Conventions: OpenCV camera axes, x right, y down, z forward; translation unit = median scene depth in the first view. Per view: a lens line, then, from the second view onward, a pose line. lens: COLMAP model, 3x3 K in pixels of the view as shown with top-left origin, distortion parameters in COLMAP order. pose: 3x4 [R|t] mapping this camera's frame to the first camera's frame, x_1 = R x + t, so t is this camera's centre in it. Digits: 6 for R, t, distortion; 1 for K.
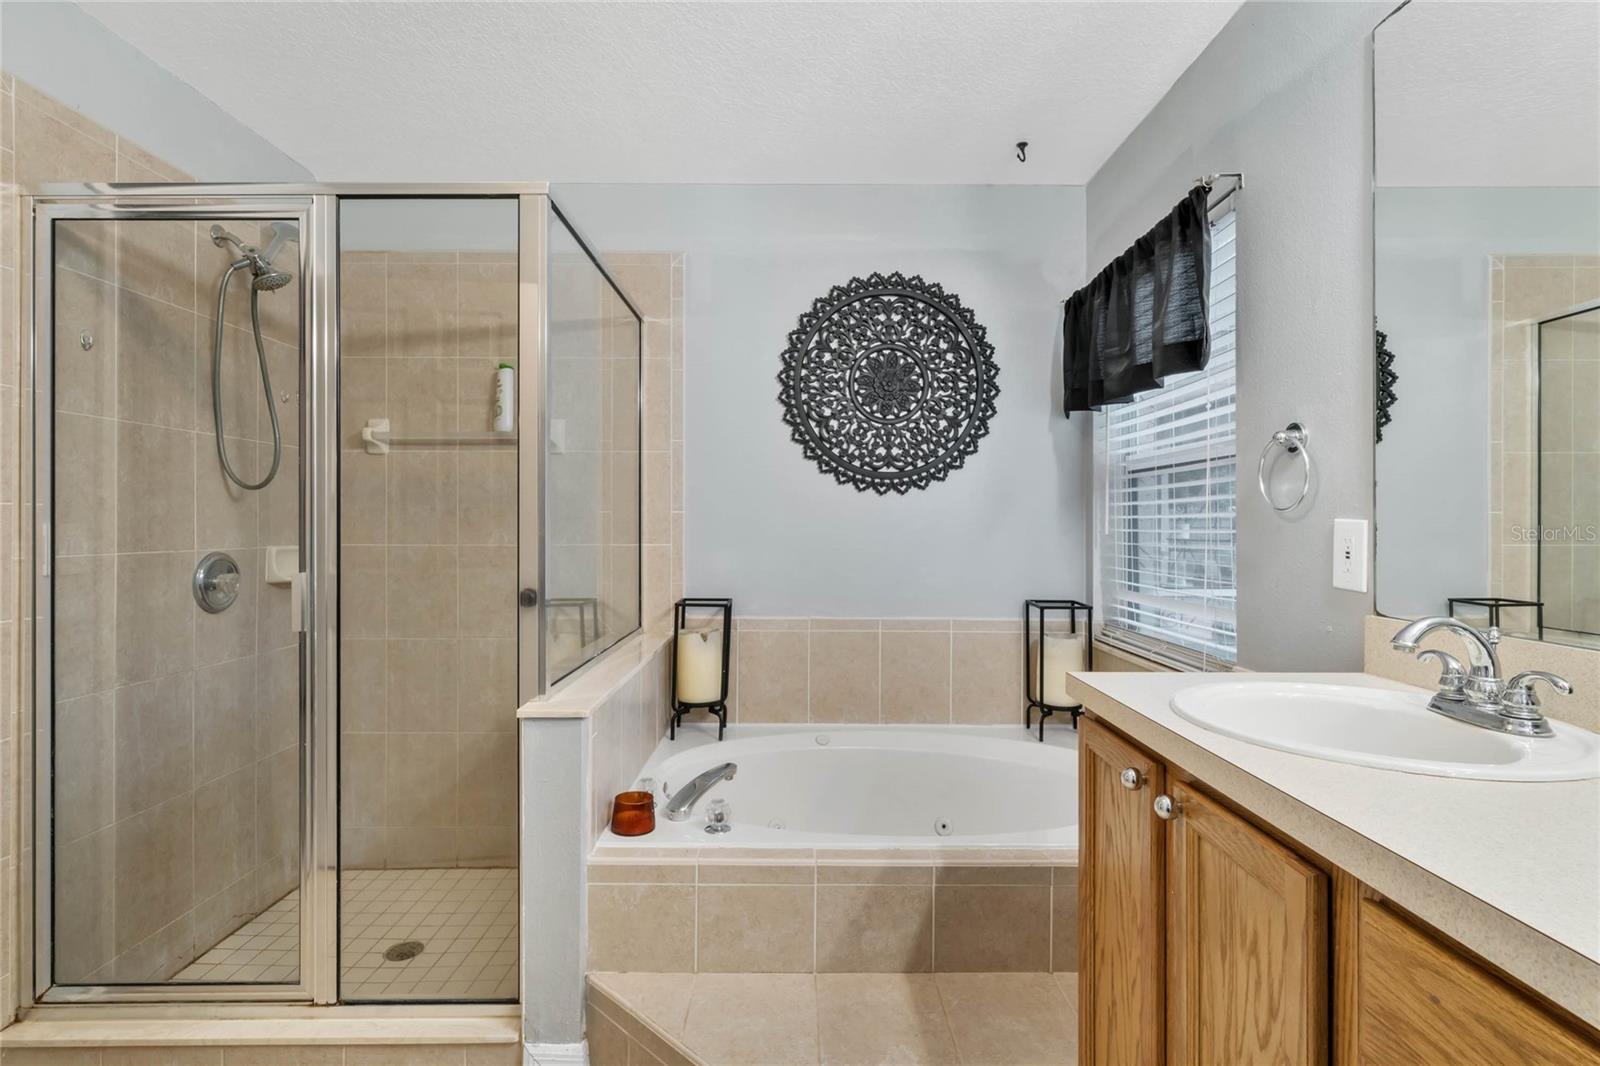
lens RADIAL K [[773.1, 0, 813.8], [0, 773.1, 505.8], [0, 0, 1]] dist [0.001102, -0.000028]
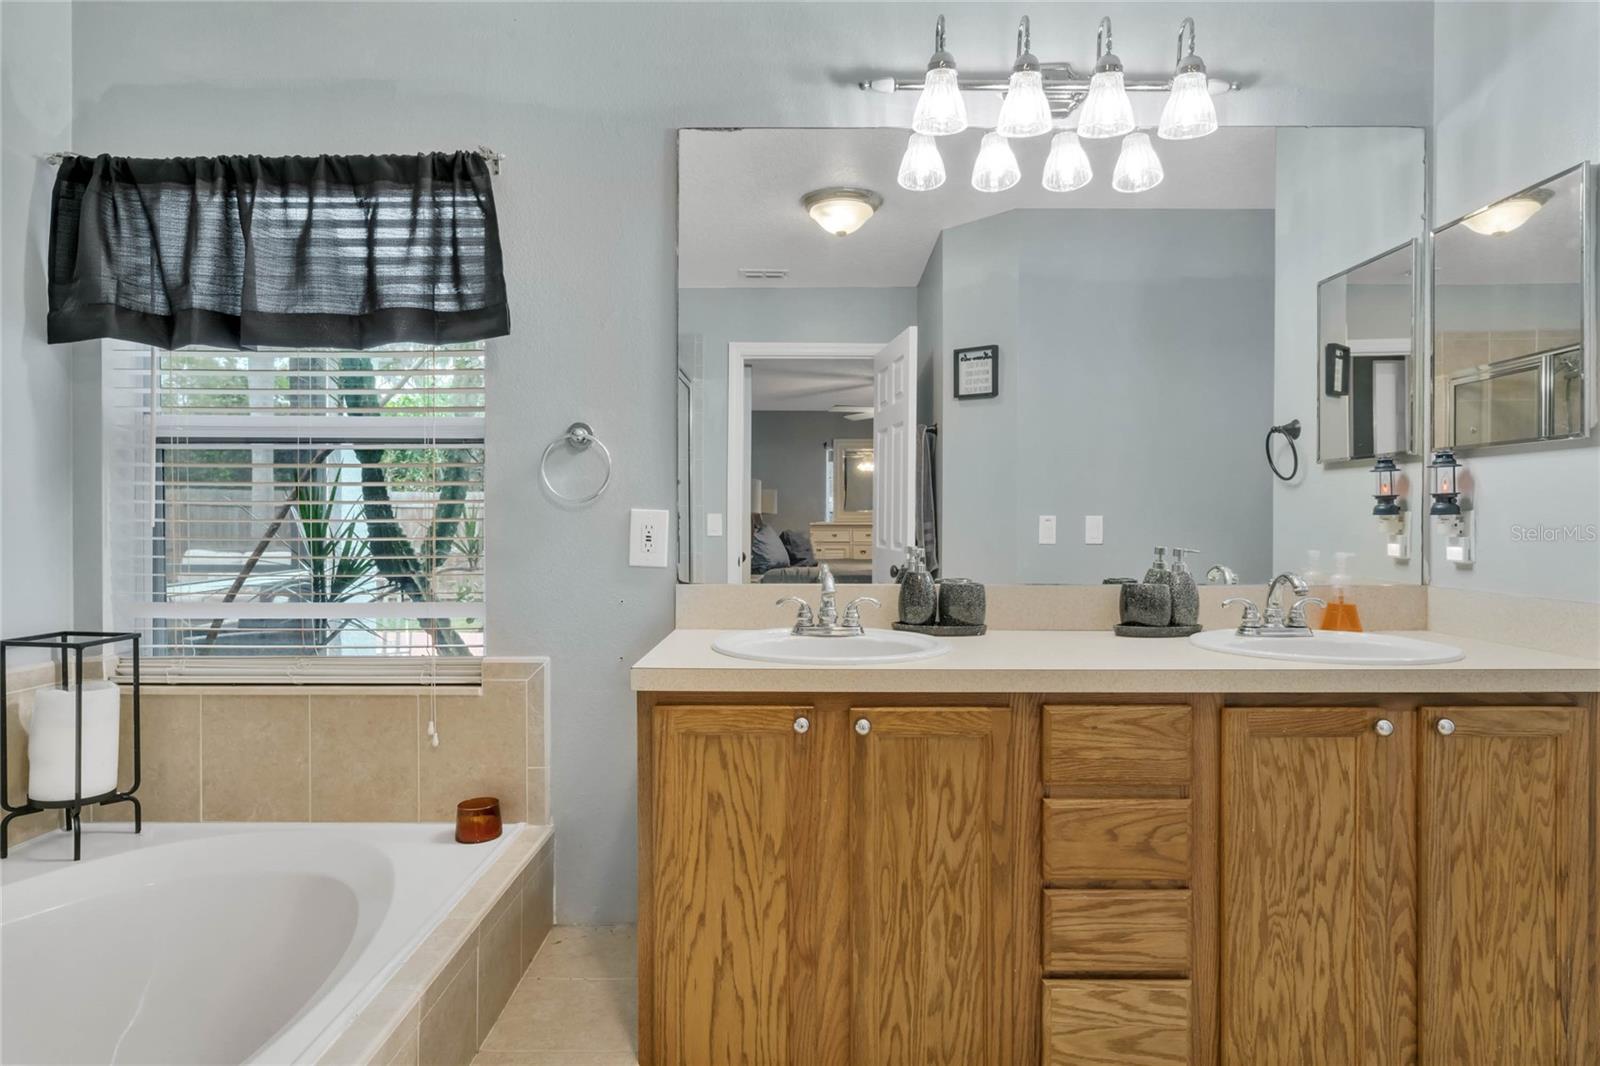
lens RADIAL K [[869.3, 0, 802.2], [0, 869.3, 524.0], [0, 0, 1]] dist [0.003972, 0.000572]
pose [[0.040059, -0.009588, 0.999151, -0.686401], [-0.025063, 0.999630, 0.010597, 0.019456], [-0.998883, -0.025467, 0.039803, 0.700508]]
